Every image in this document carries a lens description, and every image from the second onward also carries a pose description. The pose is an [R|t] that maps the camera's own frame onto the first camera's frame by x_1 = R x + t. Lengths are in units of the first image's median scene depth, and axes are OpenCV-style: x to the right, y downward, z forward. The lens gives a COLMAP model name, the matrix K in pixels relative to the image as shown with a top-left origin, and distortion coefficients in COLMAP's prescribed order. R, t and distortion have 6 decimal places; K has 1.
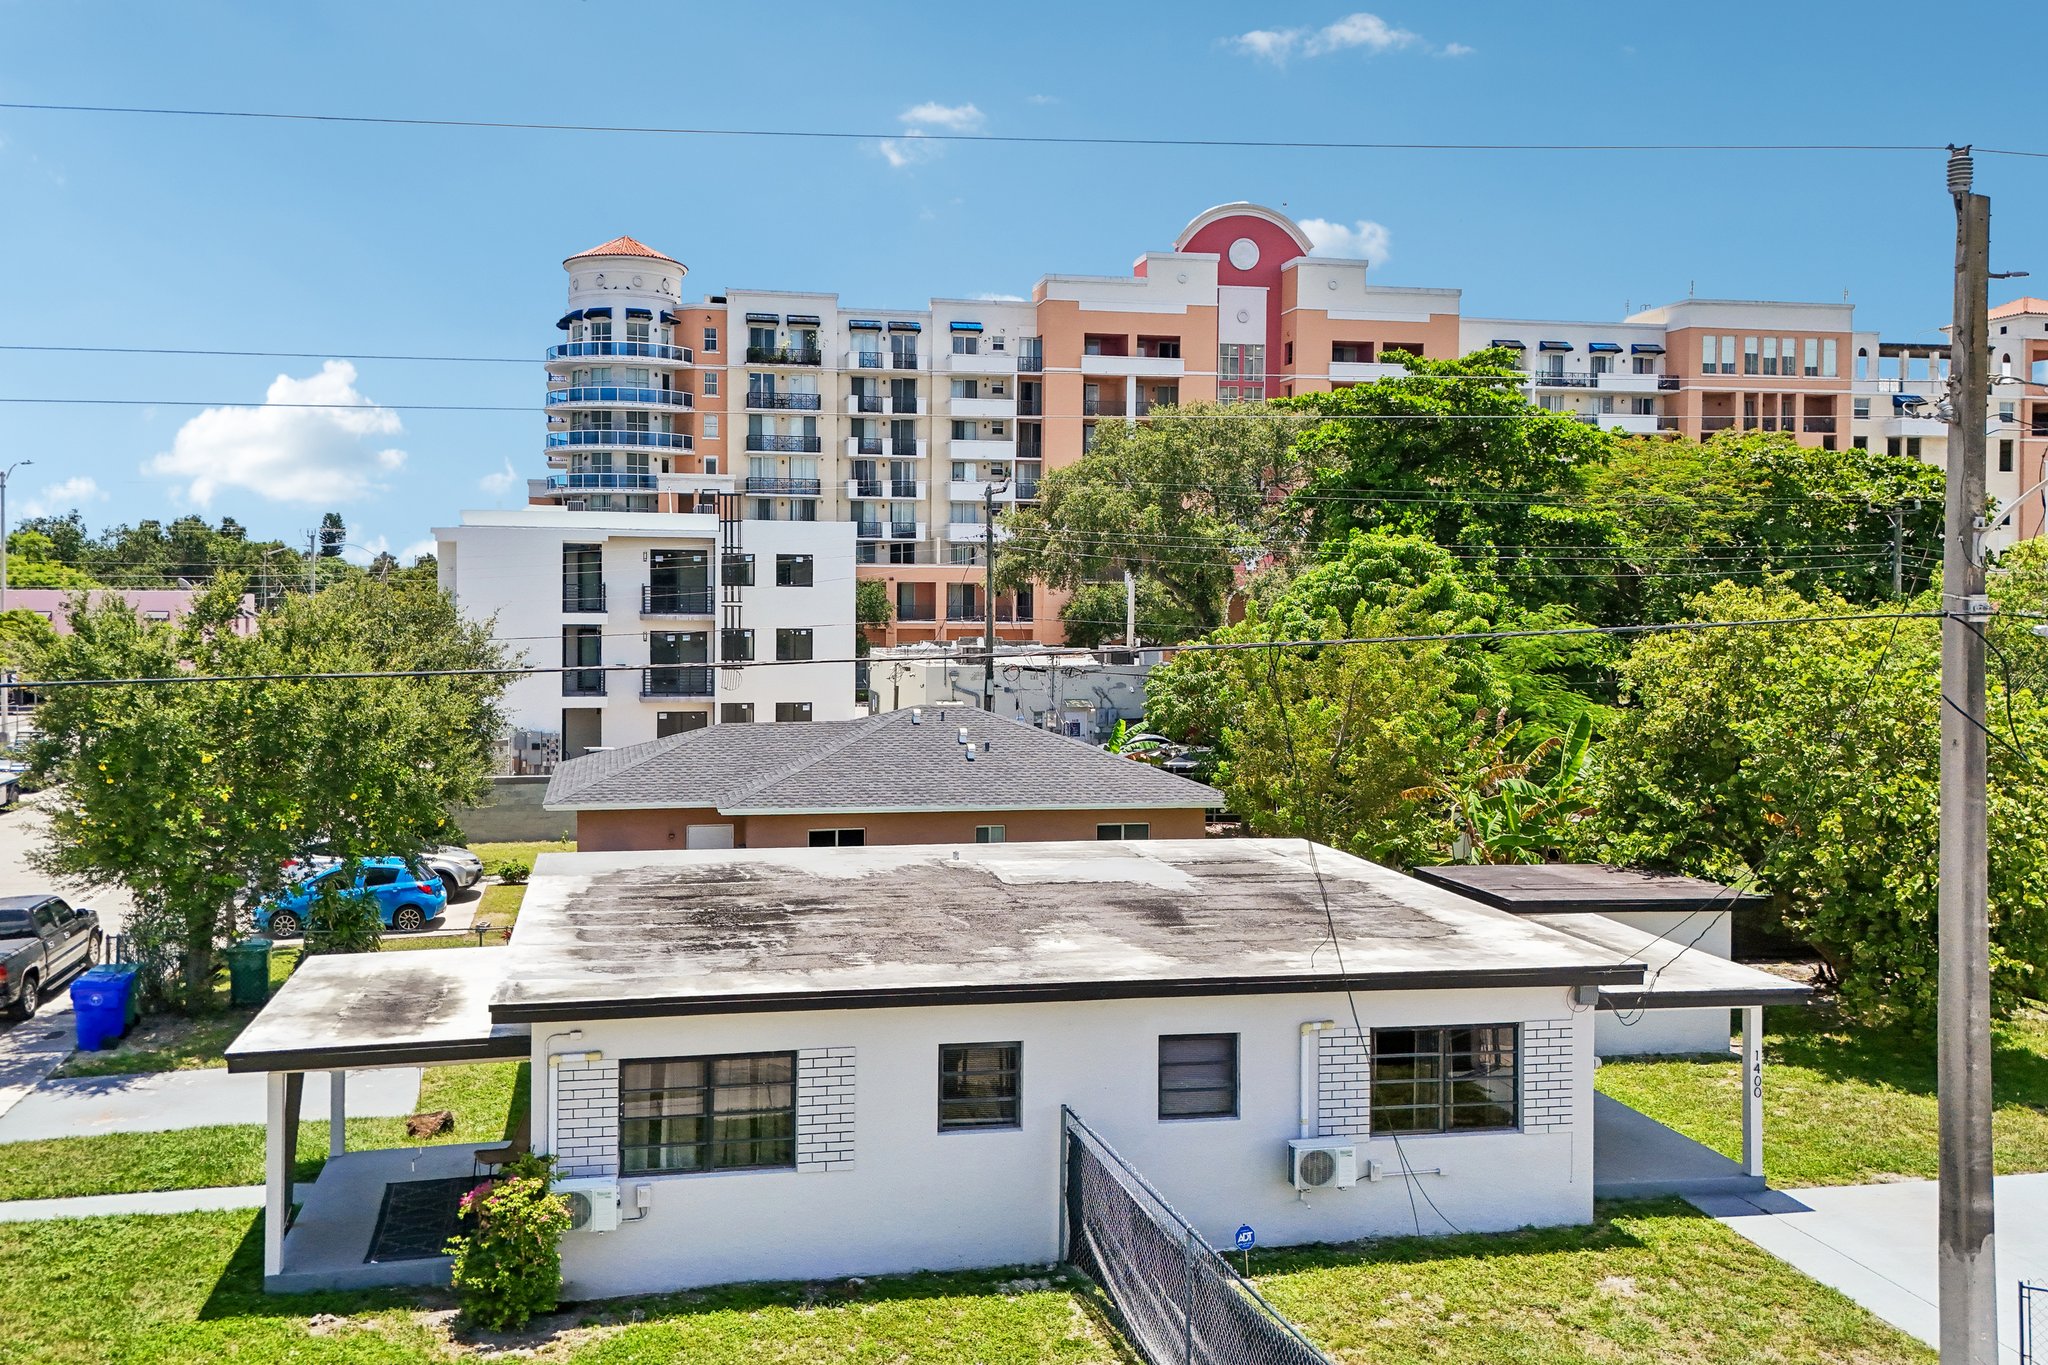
lens RADIAL K [[1553.0, 0, 902.5], [0, 1553.0, 644.3], [0, 0, 1]] dist [0.040684, -0.006242]
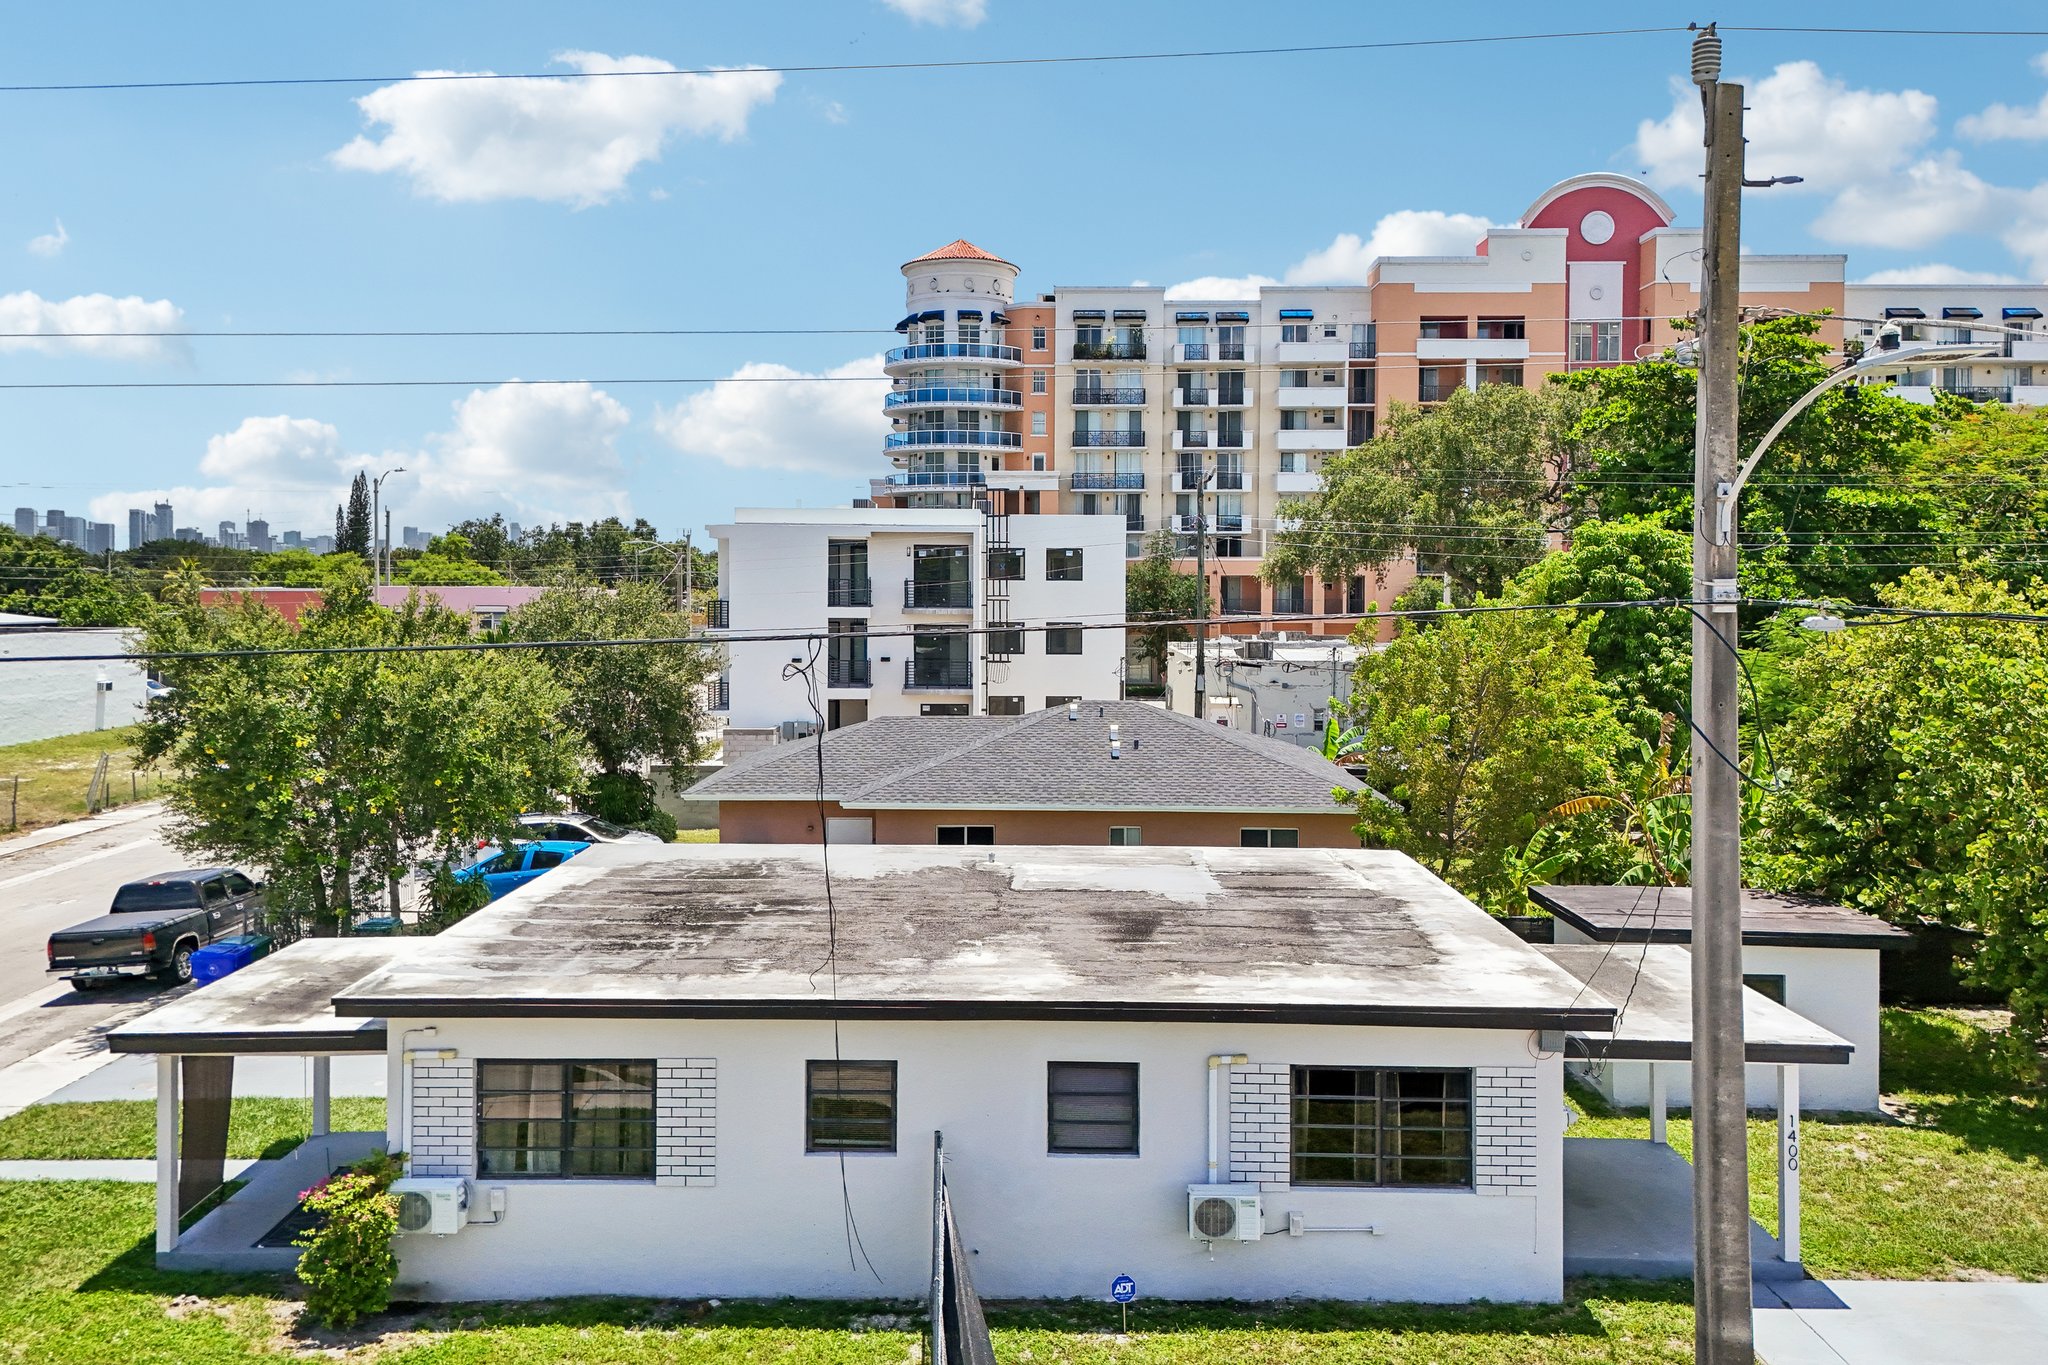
lens RADIAL K [[1539.5, 0, 1016.8], [0, 1539.5, 632.5], [0, 0, 1]] dist [0.037174, -0.004207]
pose [[0.983411, 0.003805, -0.181353, 0.290784], [-0.004502, 0.999984, -0.003432, 0.000052], [0.181337, 0.004192, 0.983412, 0.090221]]
